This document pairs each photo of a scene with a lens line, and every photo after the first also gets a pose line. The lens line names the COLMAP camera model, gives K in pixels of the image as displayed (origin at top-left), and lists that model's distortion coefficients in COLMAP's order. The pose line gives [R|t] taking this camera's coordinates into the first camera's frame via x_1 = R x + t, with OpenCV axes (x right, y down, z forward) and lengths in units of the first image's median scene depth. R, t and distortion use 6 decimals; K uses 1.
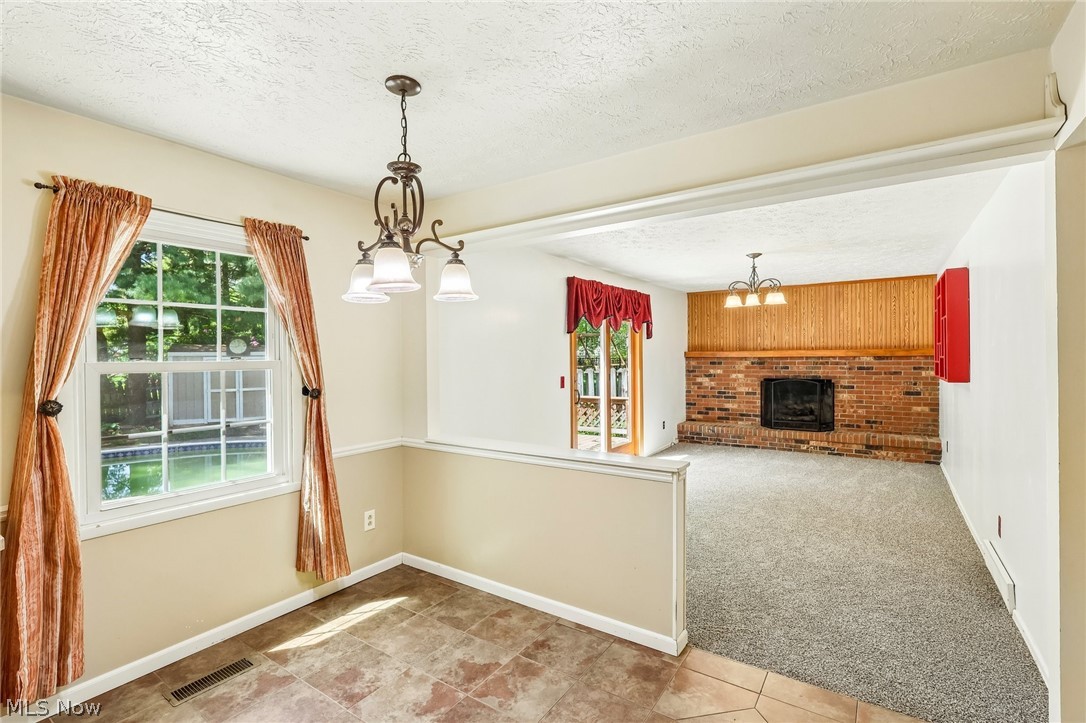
lens RADIAL K [[501.7, 0, 543.5], [0, 501.7, 358.6], [0, 0, 1]] dist [-0.001059, 0.000755]
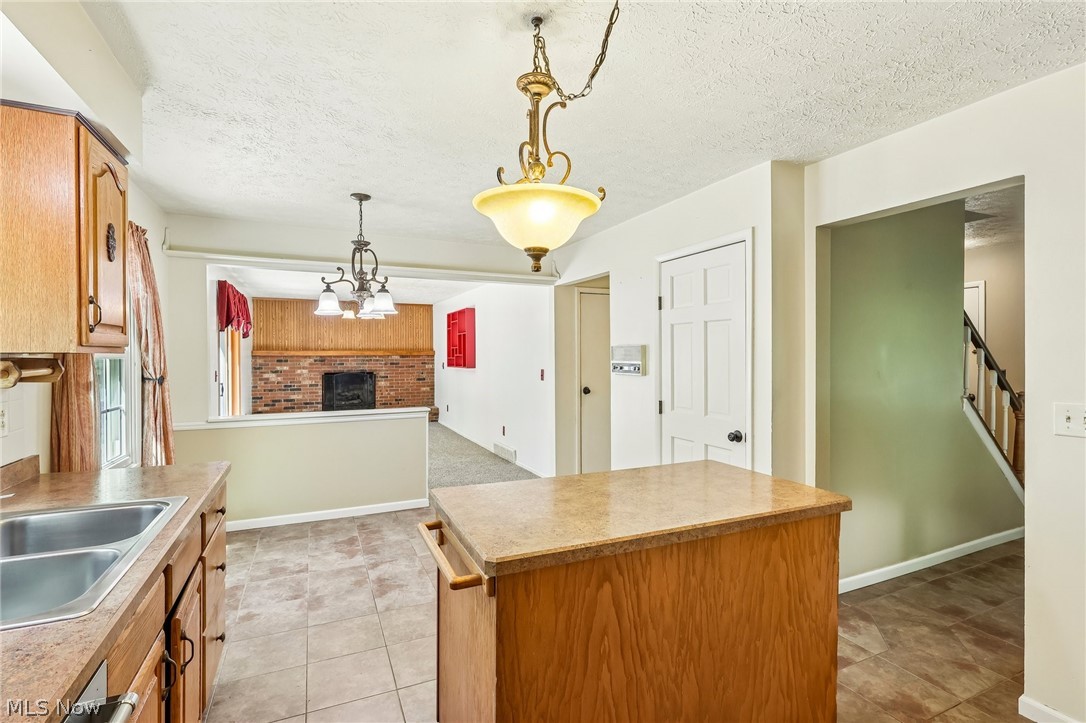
lens RADIAL K [[501.7, 0, 543.5], [0, 501.7, 358.6], [0, 0, 1]] dist [-0.001059, 0.000755]
pose [[0.514884, 0.001604, 0.857258, -0.396517], [0.002201, 0.999992, -0.003194, 0.010489], [-0.857257, 0.003531, 0.514877, -0.128222]]
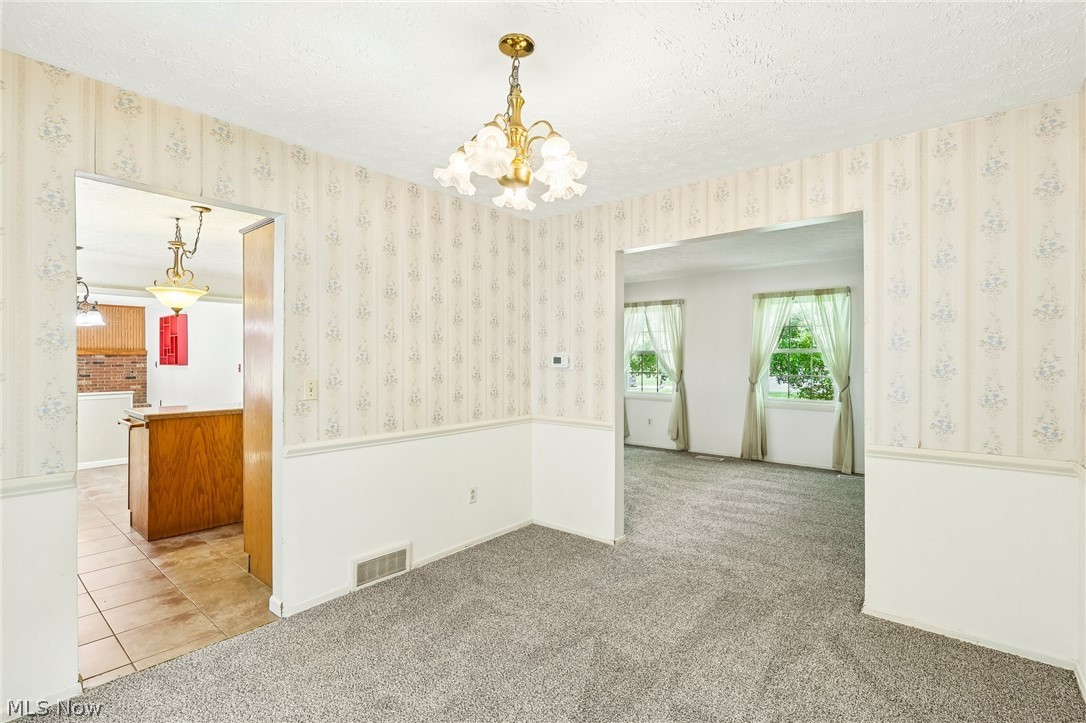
lens RADIAL K [[501.7, 0, 543.5], [0, 501.7, 358.6], [0, 0, 1]] dist [-0.001059, 0.000755]
pose [[0.099172, 0.009287, 0.995027, -0.740255], [0.003156, 0.999948, -0.009647, 0.026007], [-0.995065, 0.004097, 0.099138, -0.490163]]
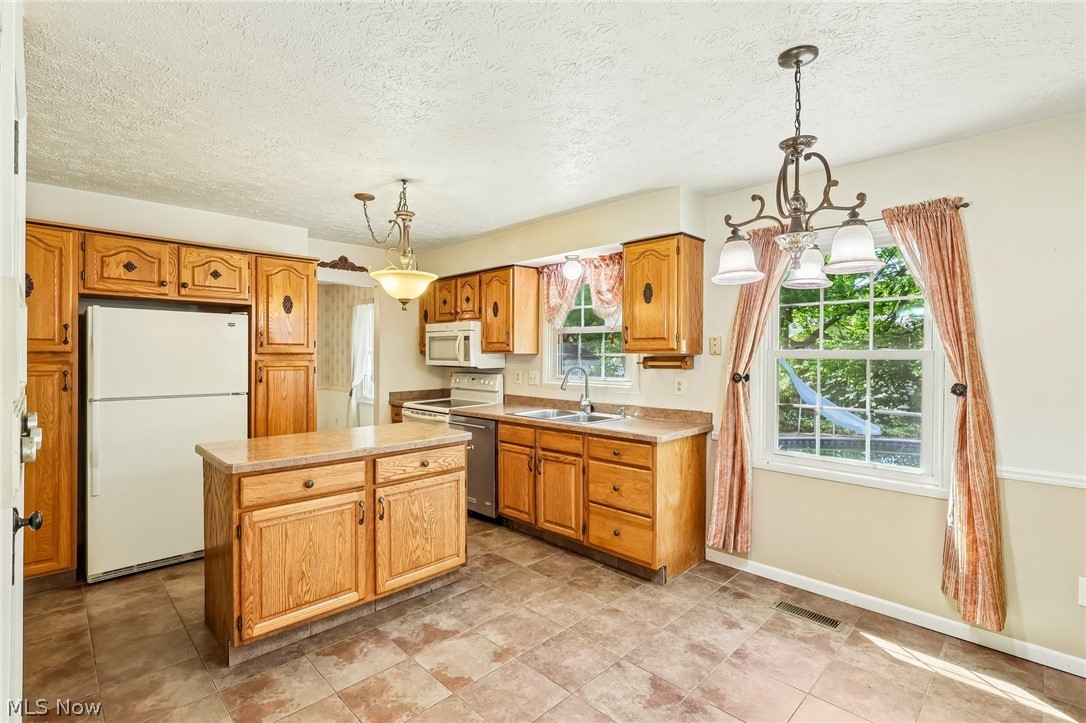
lens RADIAL K [[501.7, 0, 543.5], [0, 501.7, 358.6], [0, 0, 1]] dist [-0.001059, 0.000755]
pose [[-0.187142, 0.015129, -0.982216, 0.201954], [-0.008444, 0.999820, 0.017009, 0.003655], [0.982297, 0.011477, -0.186980, 0.191877]]
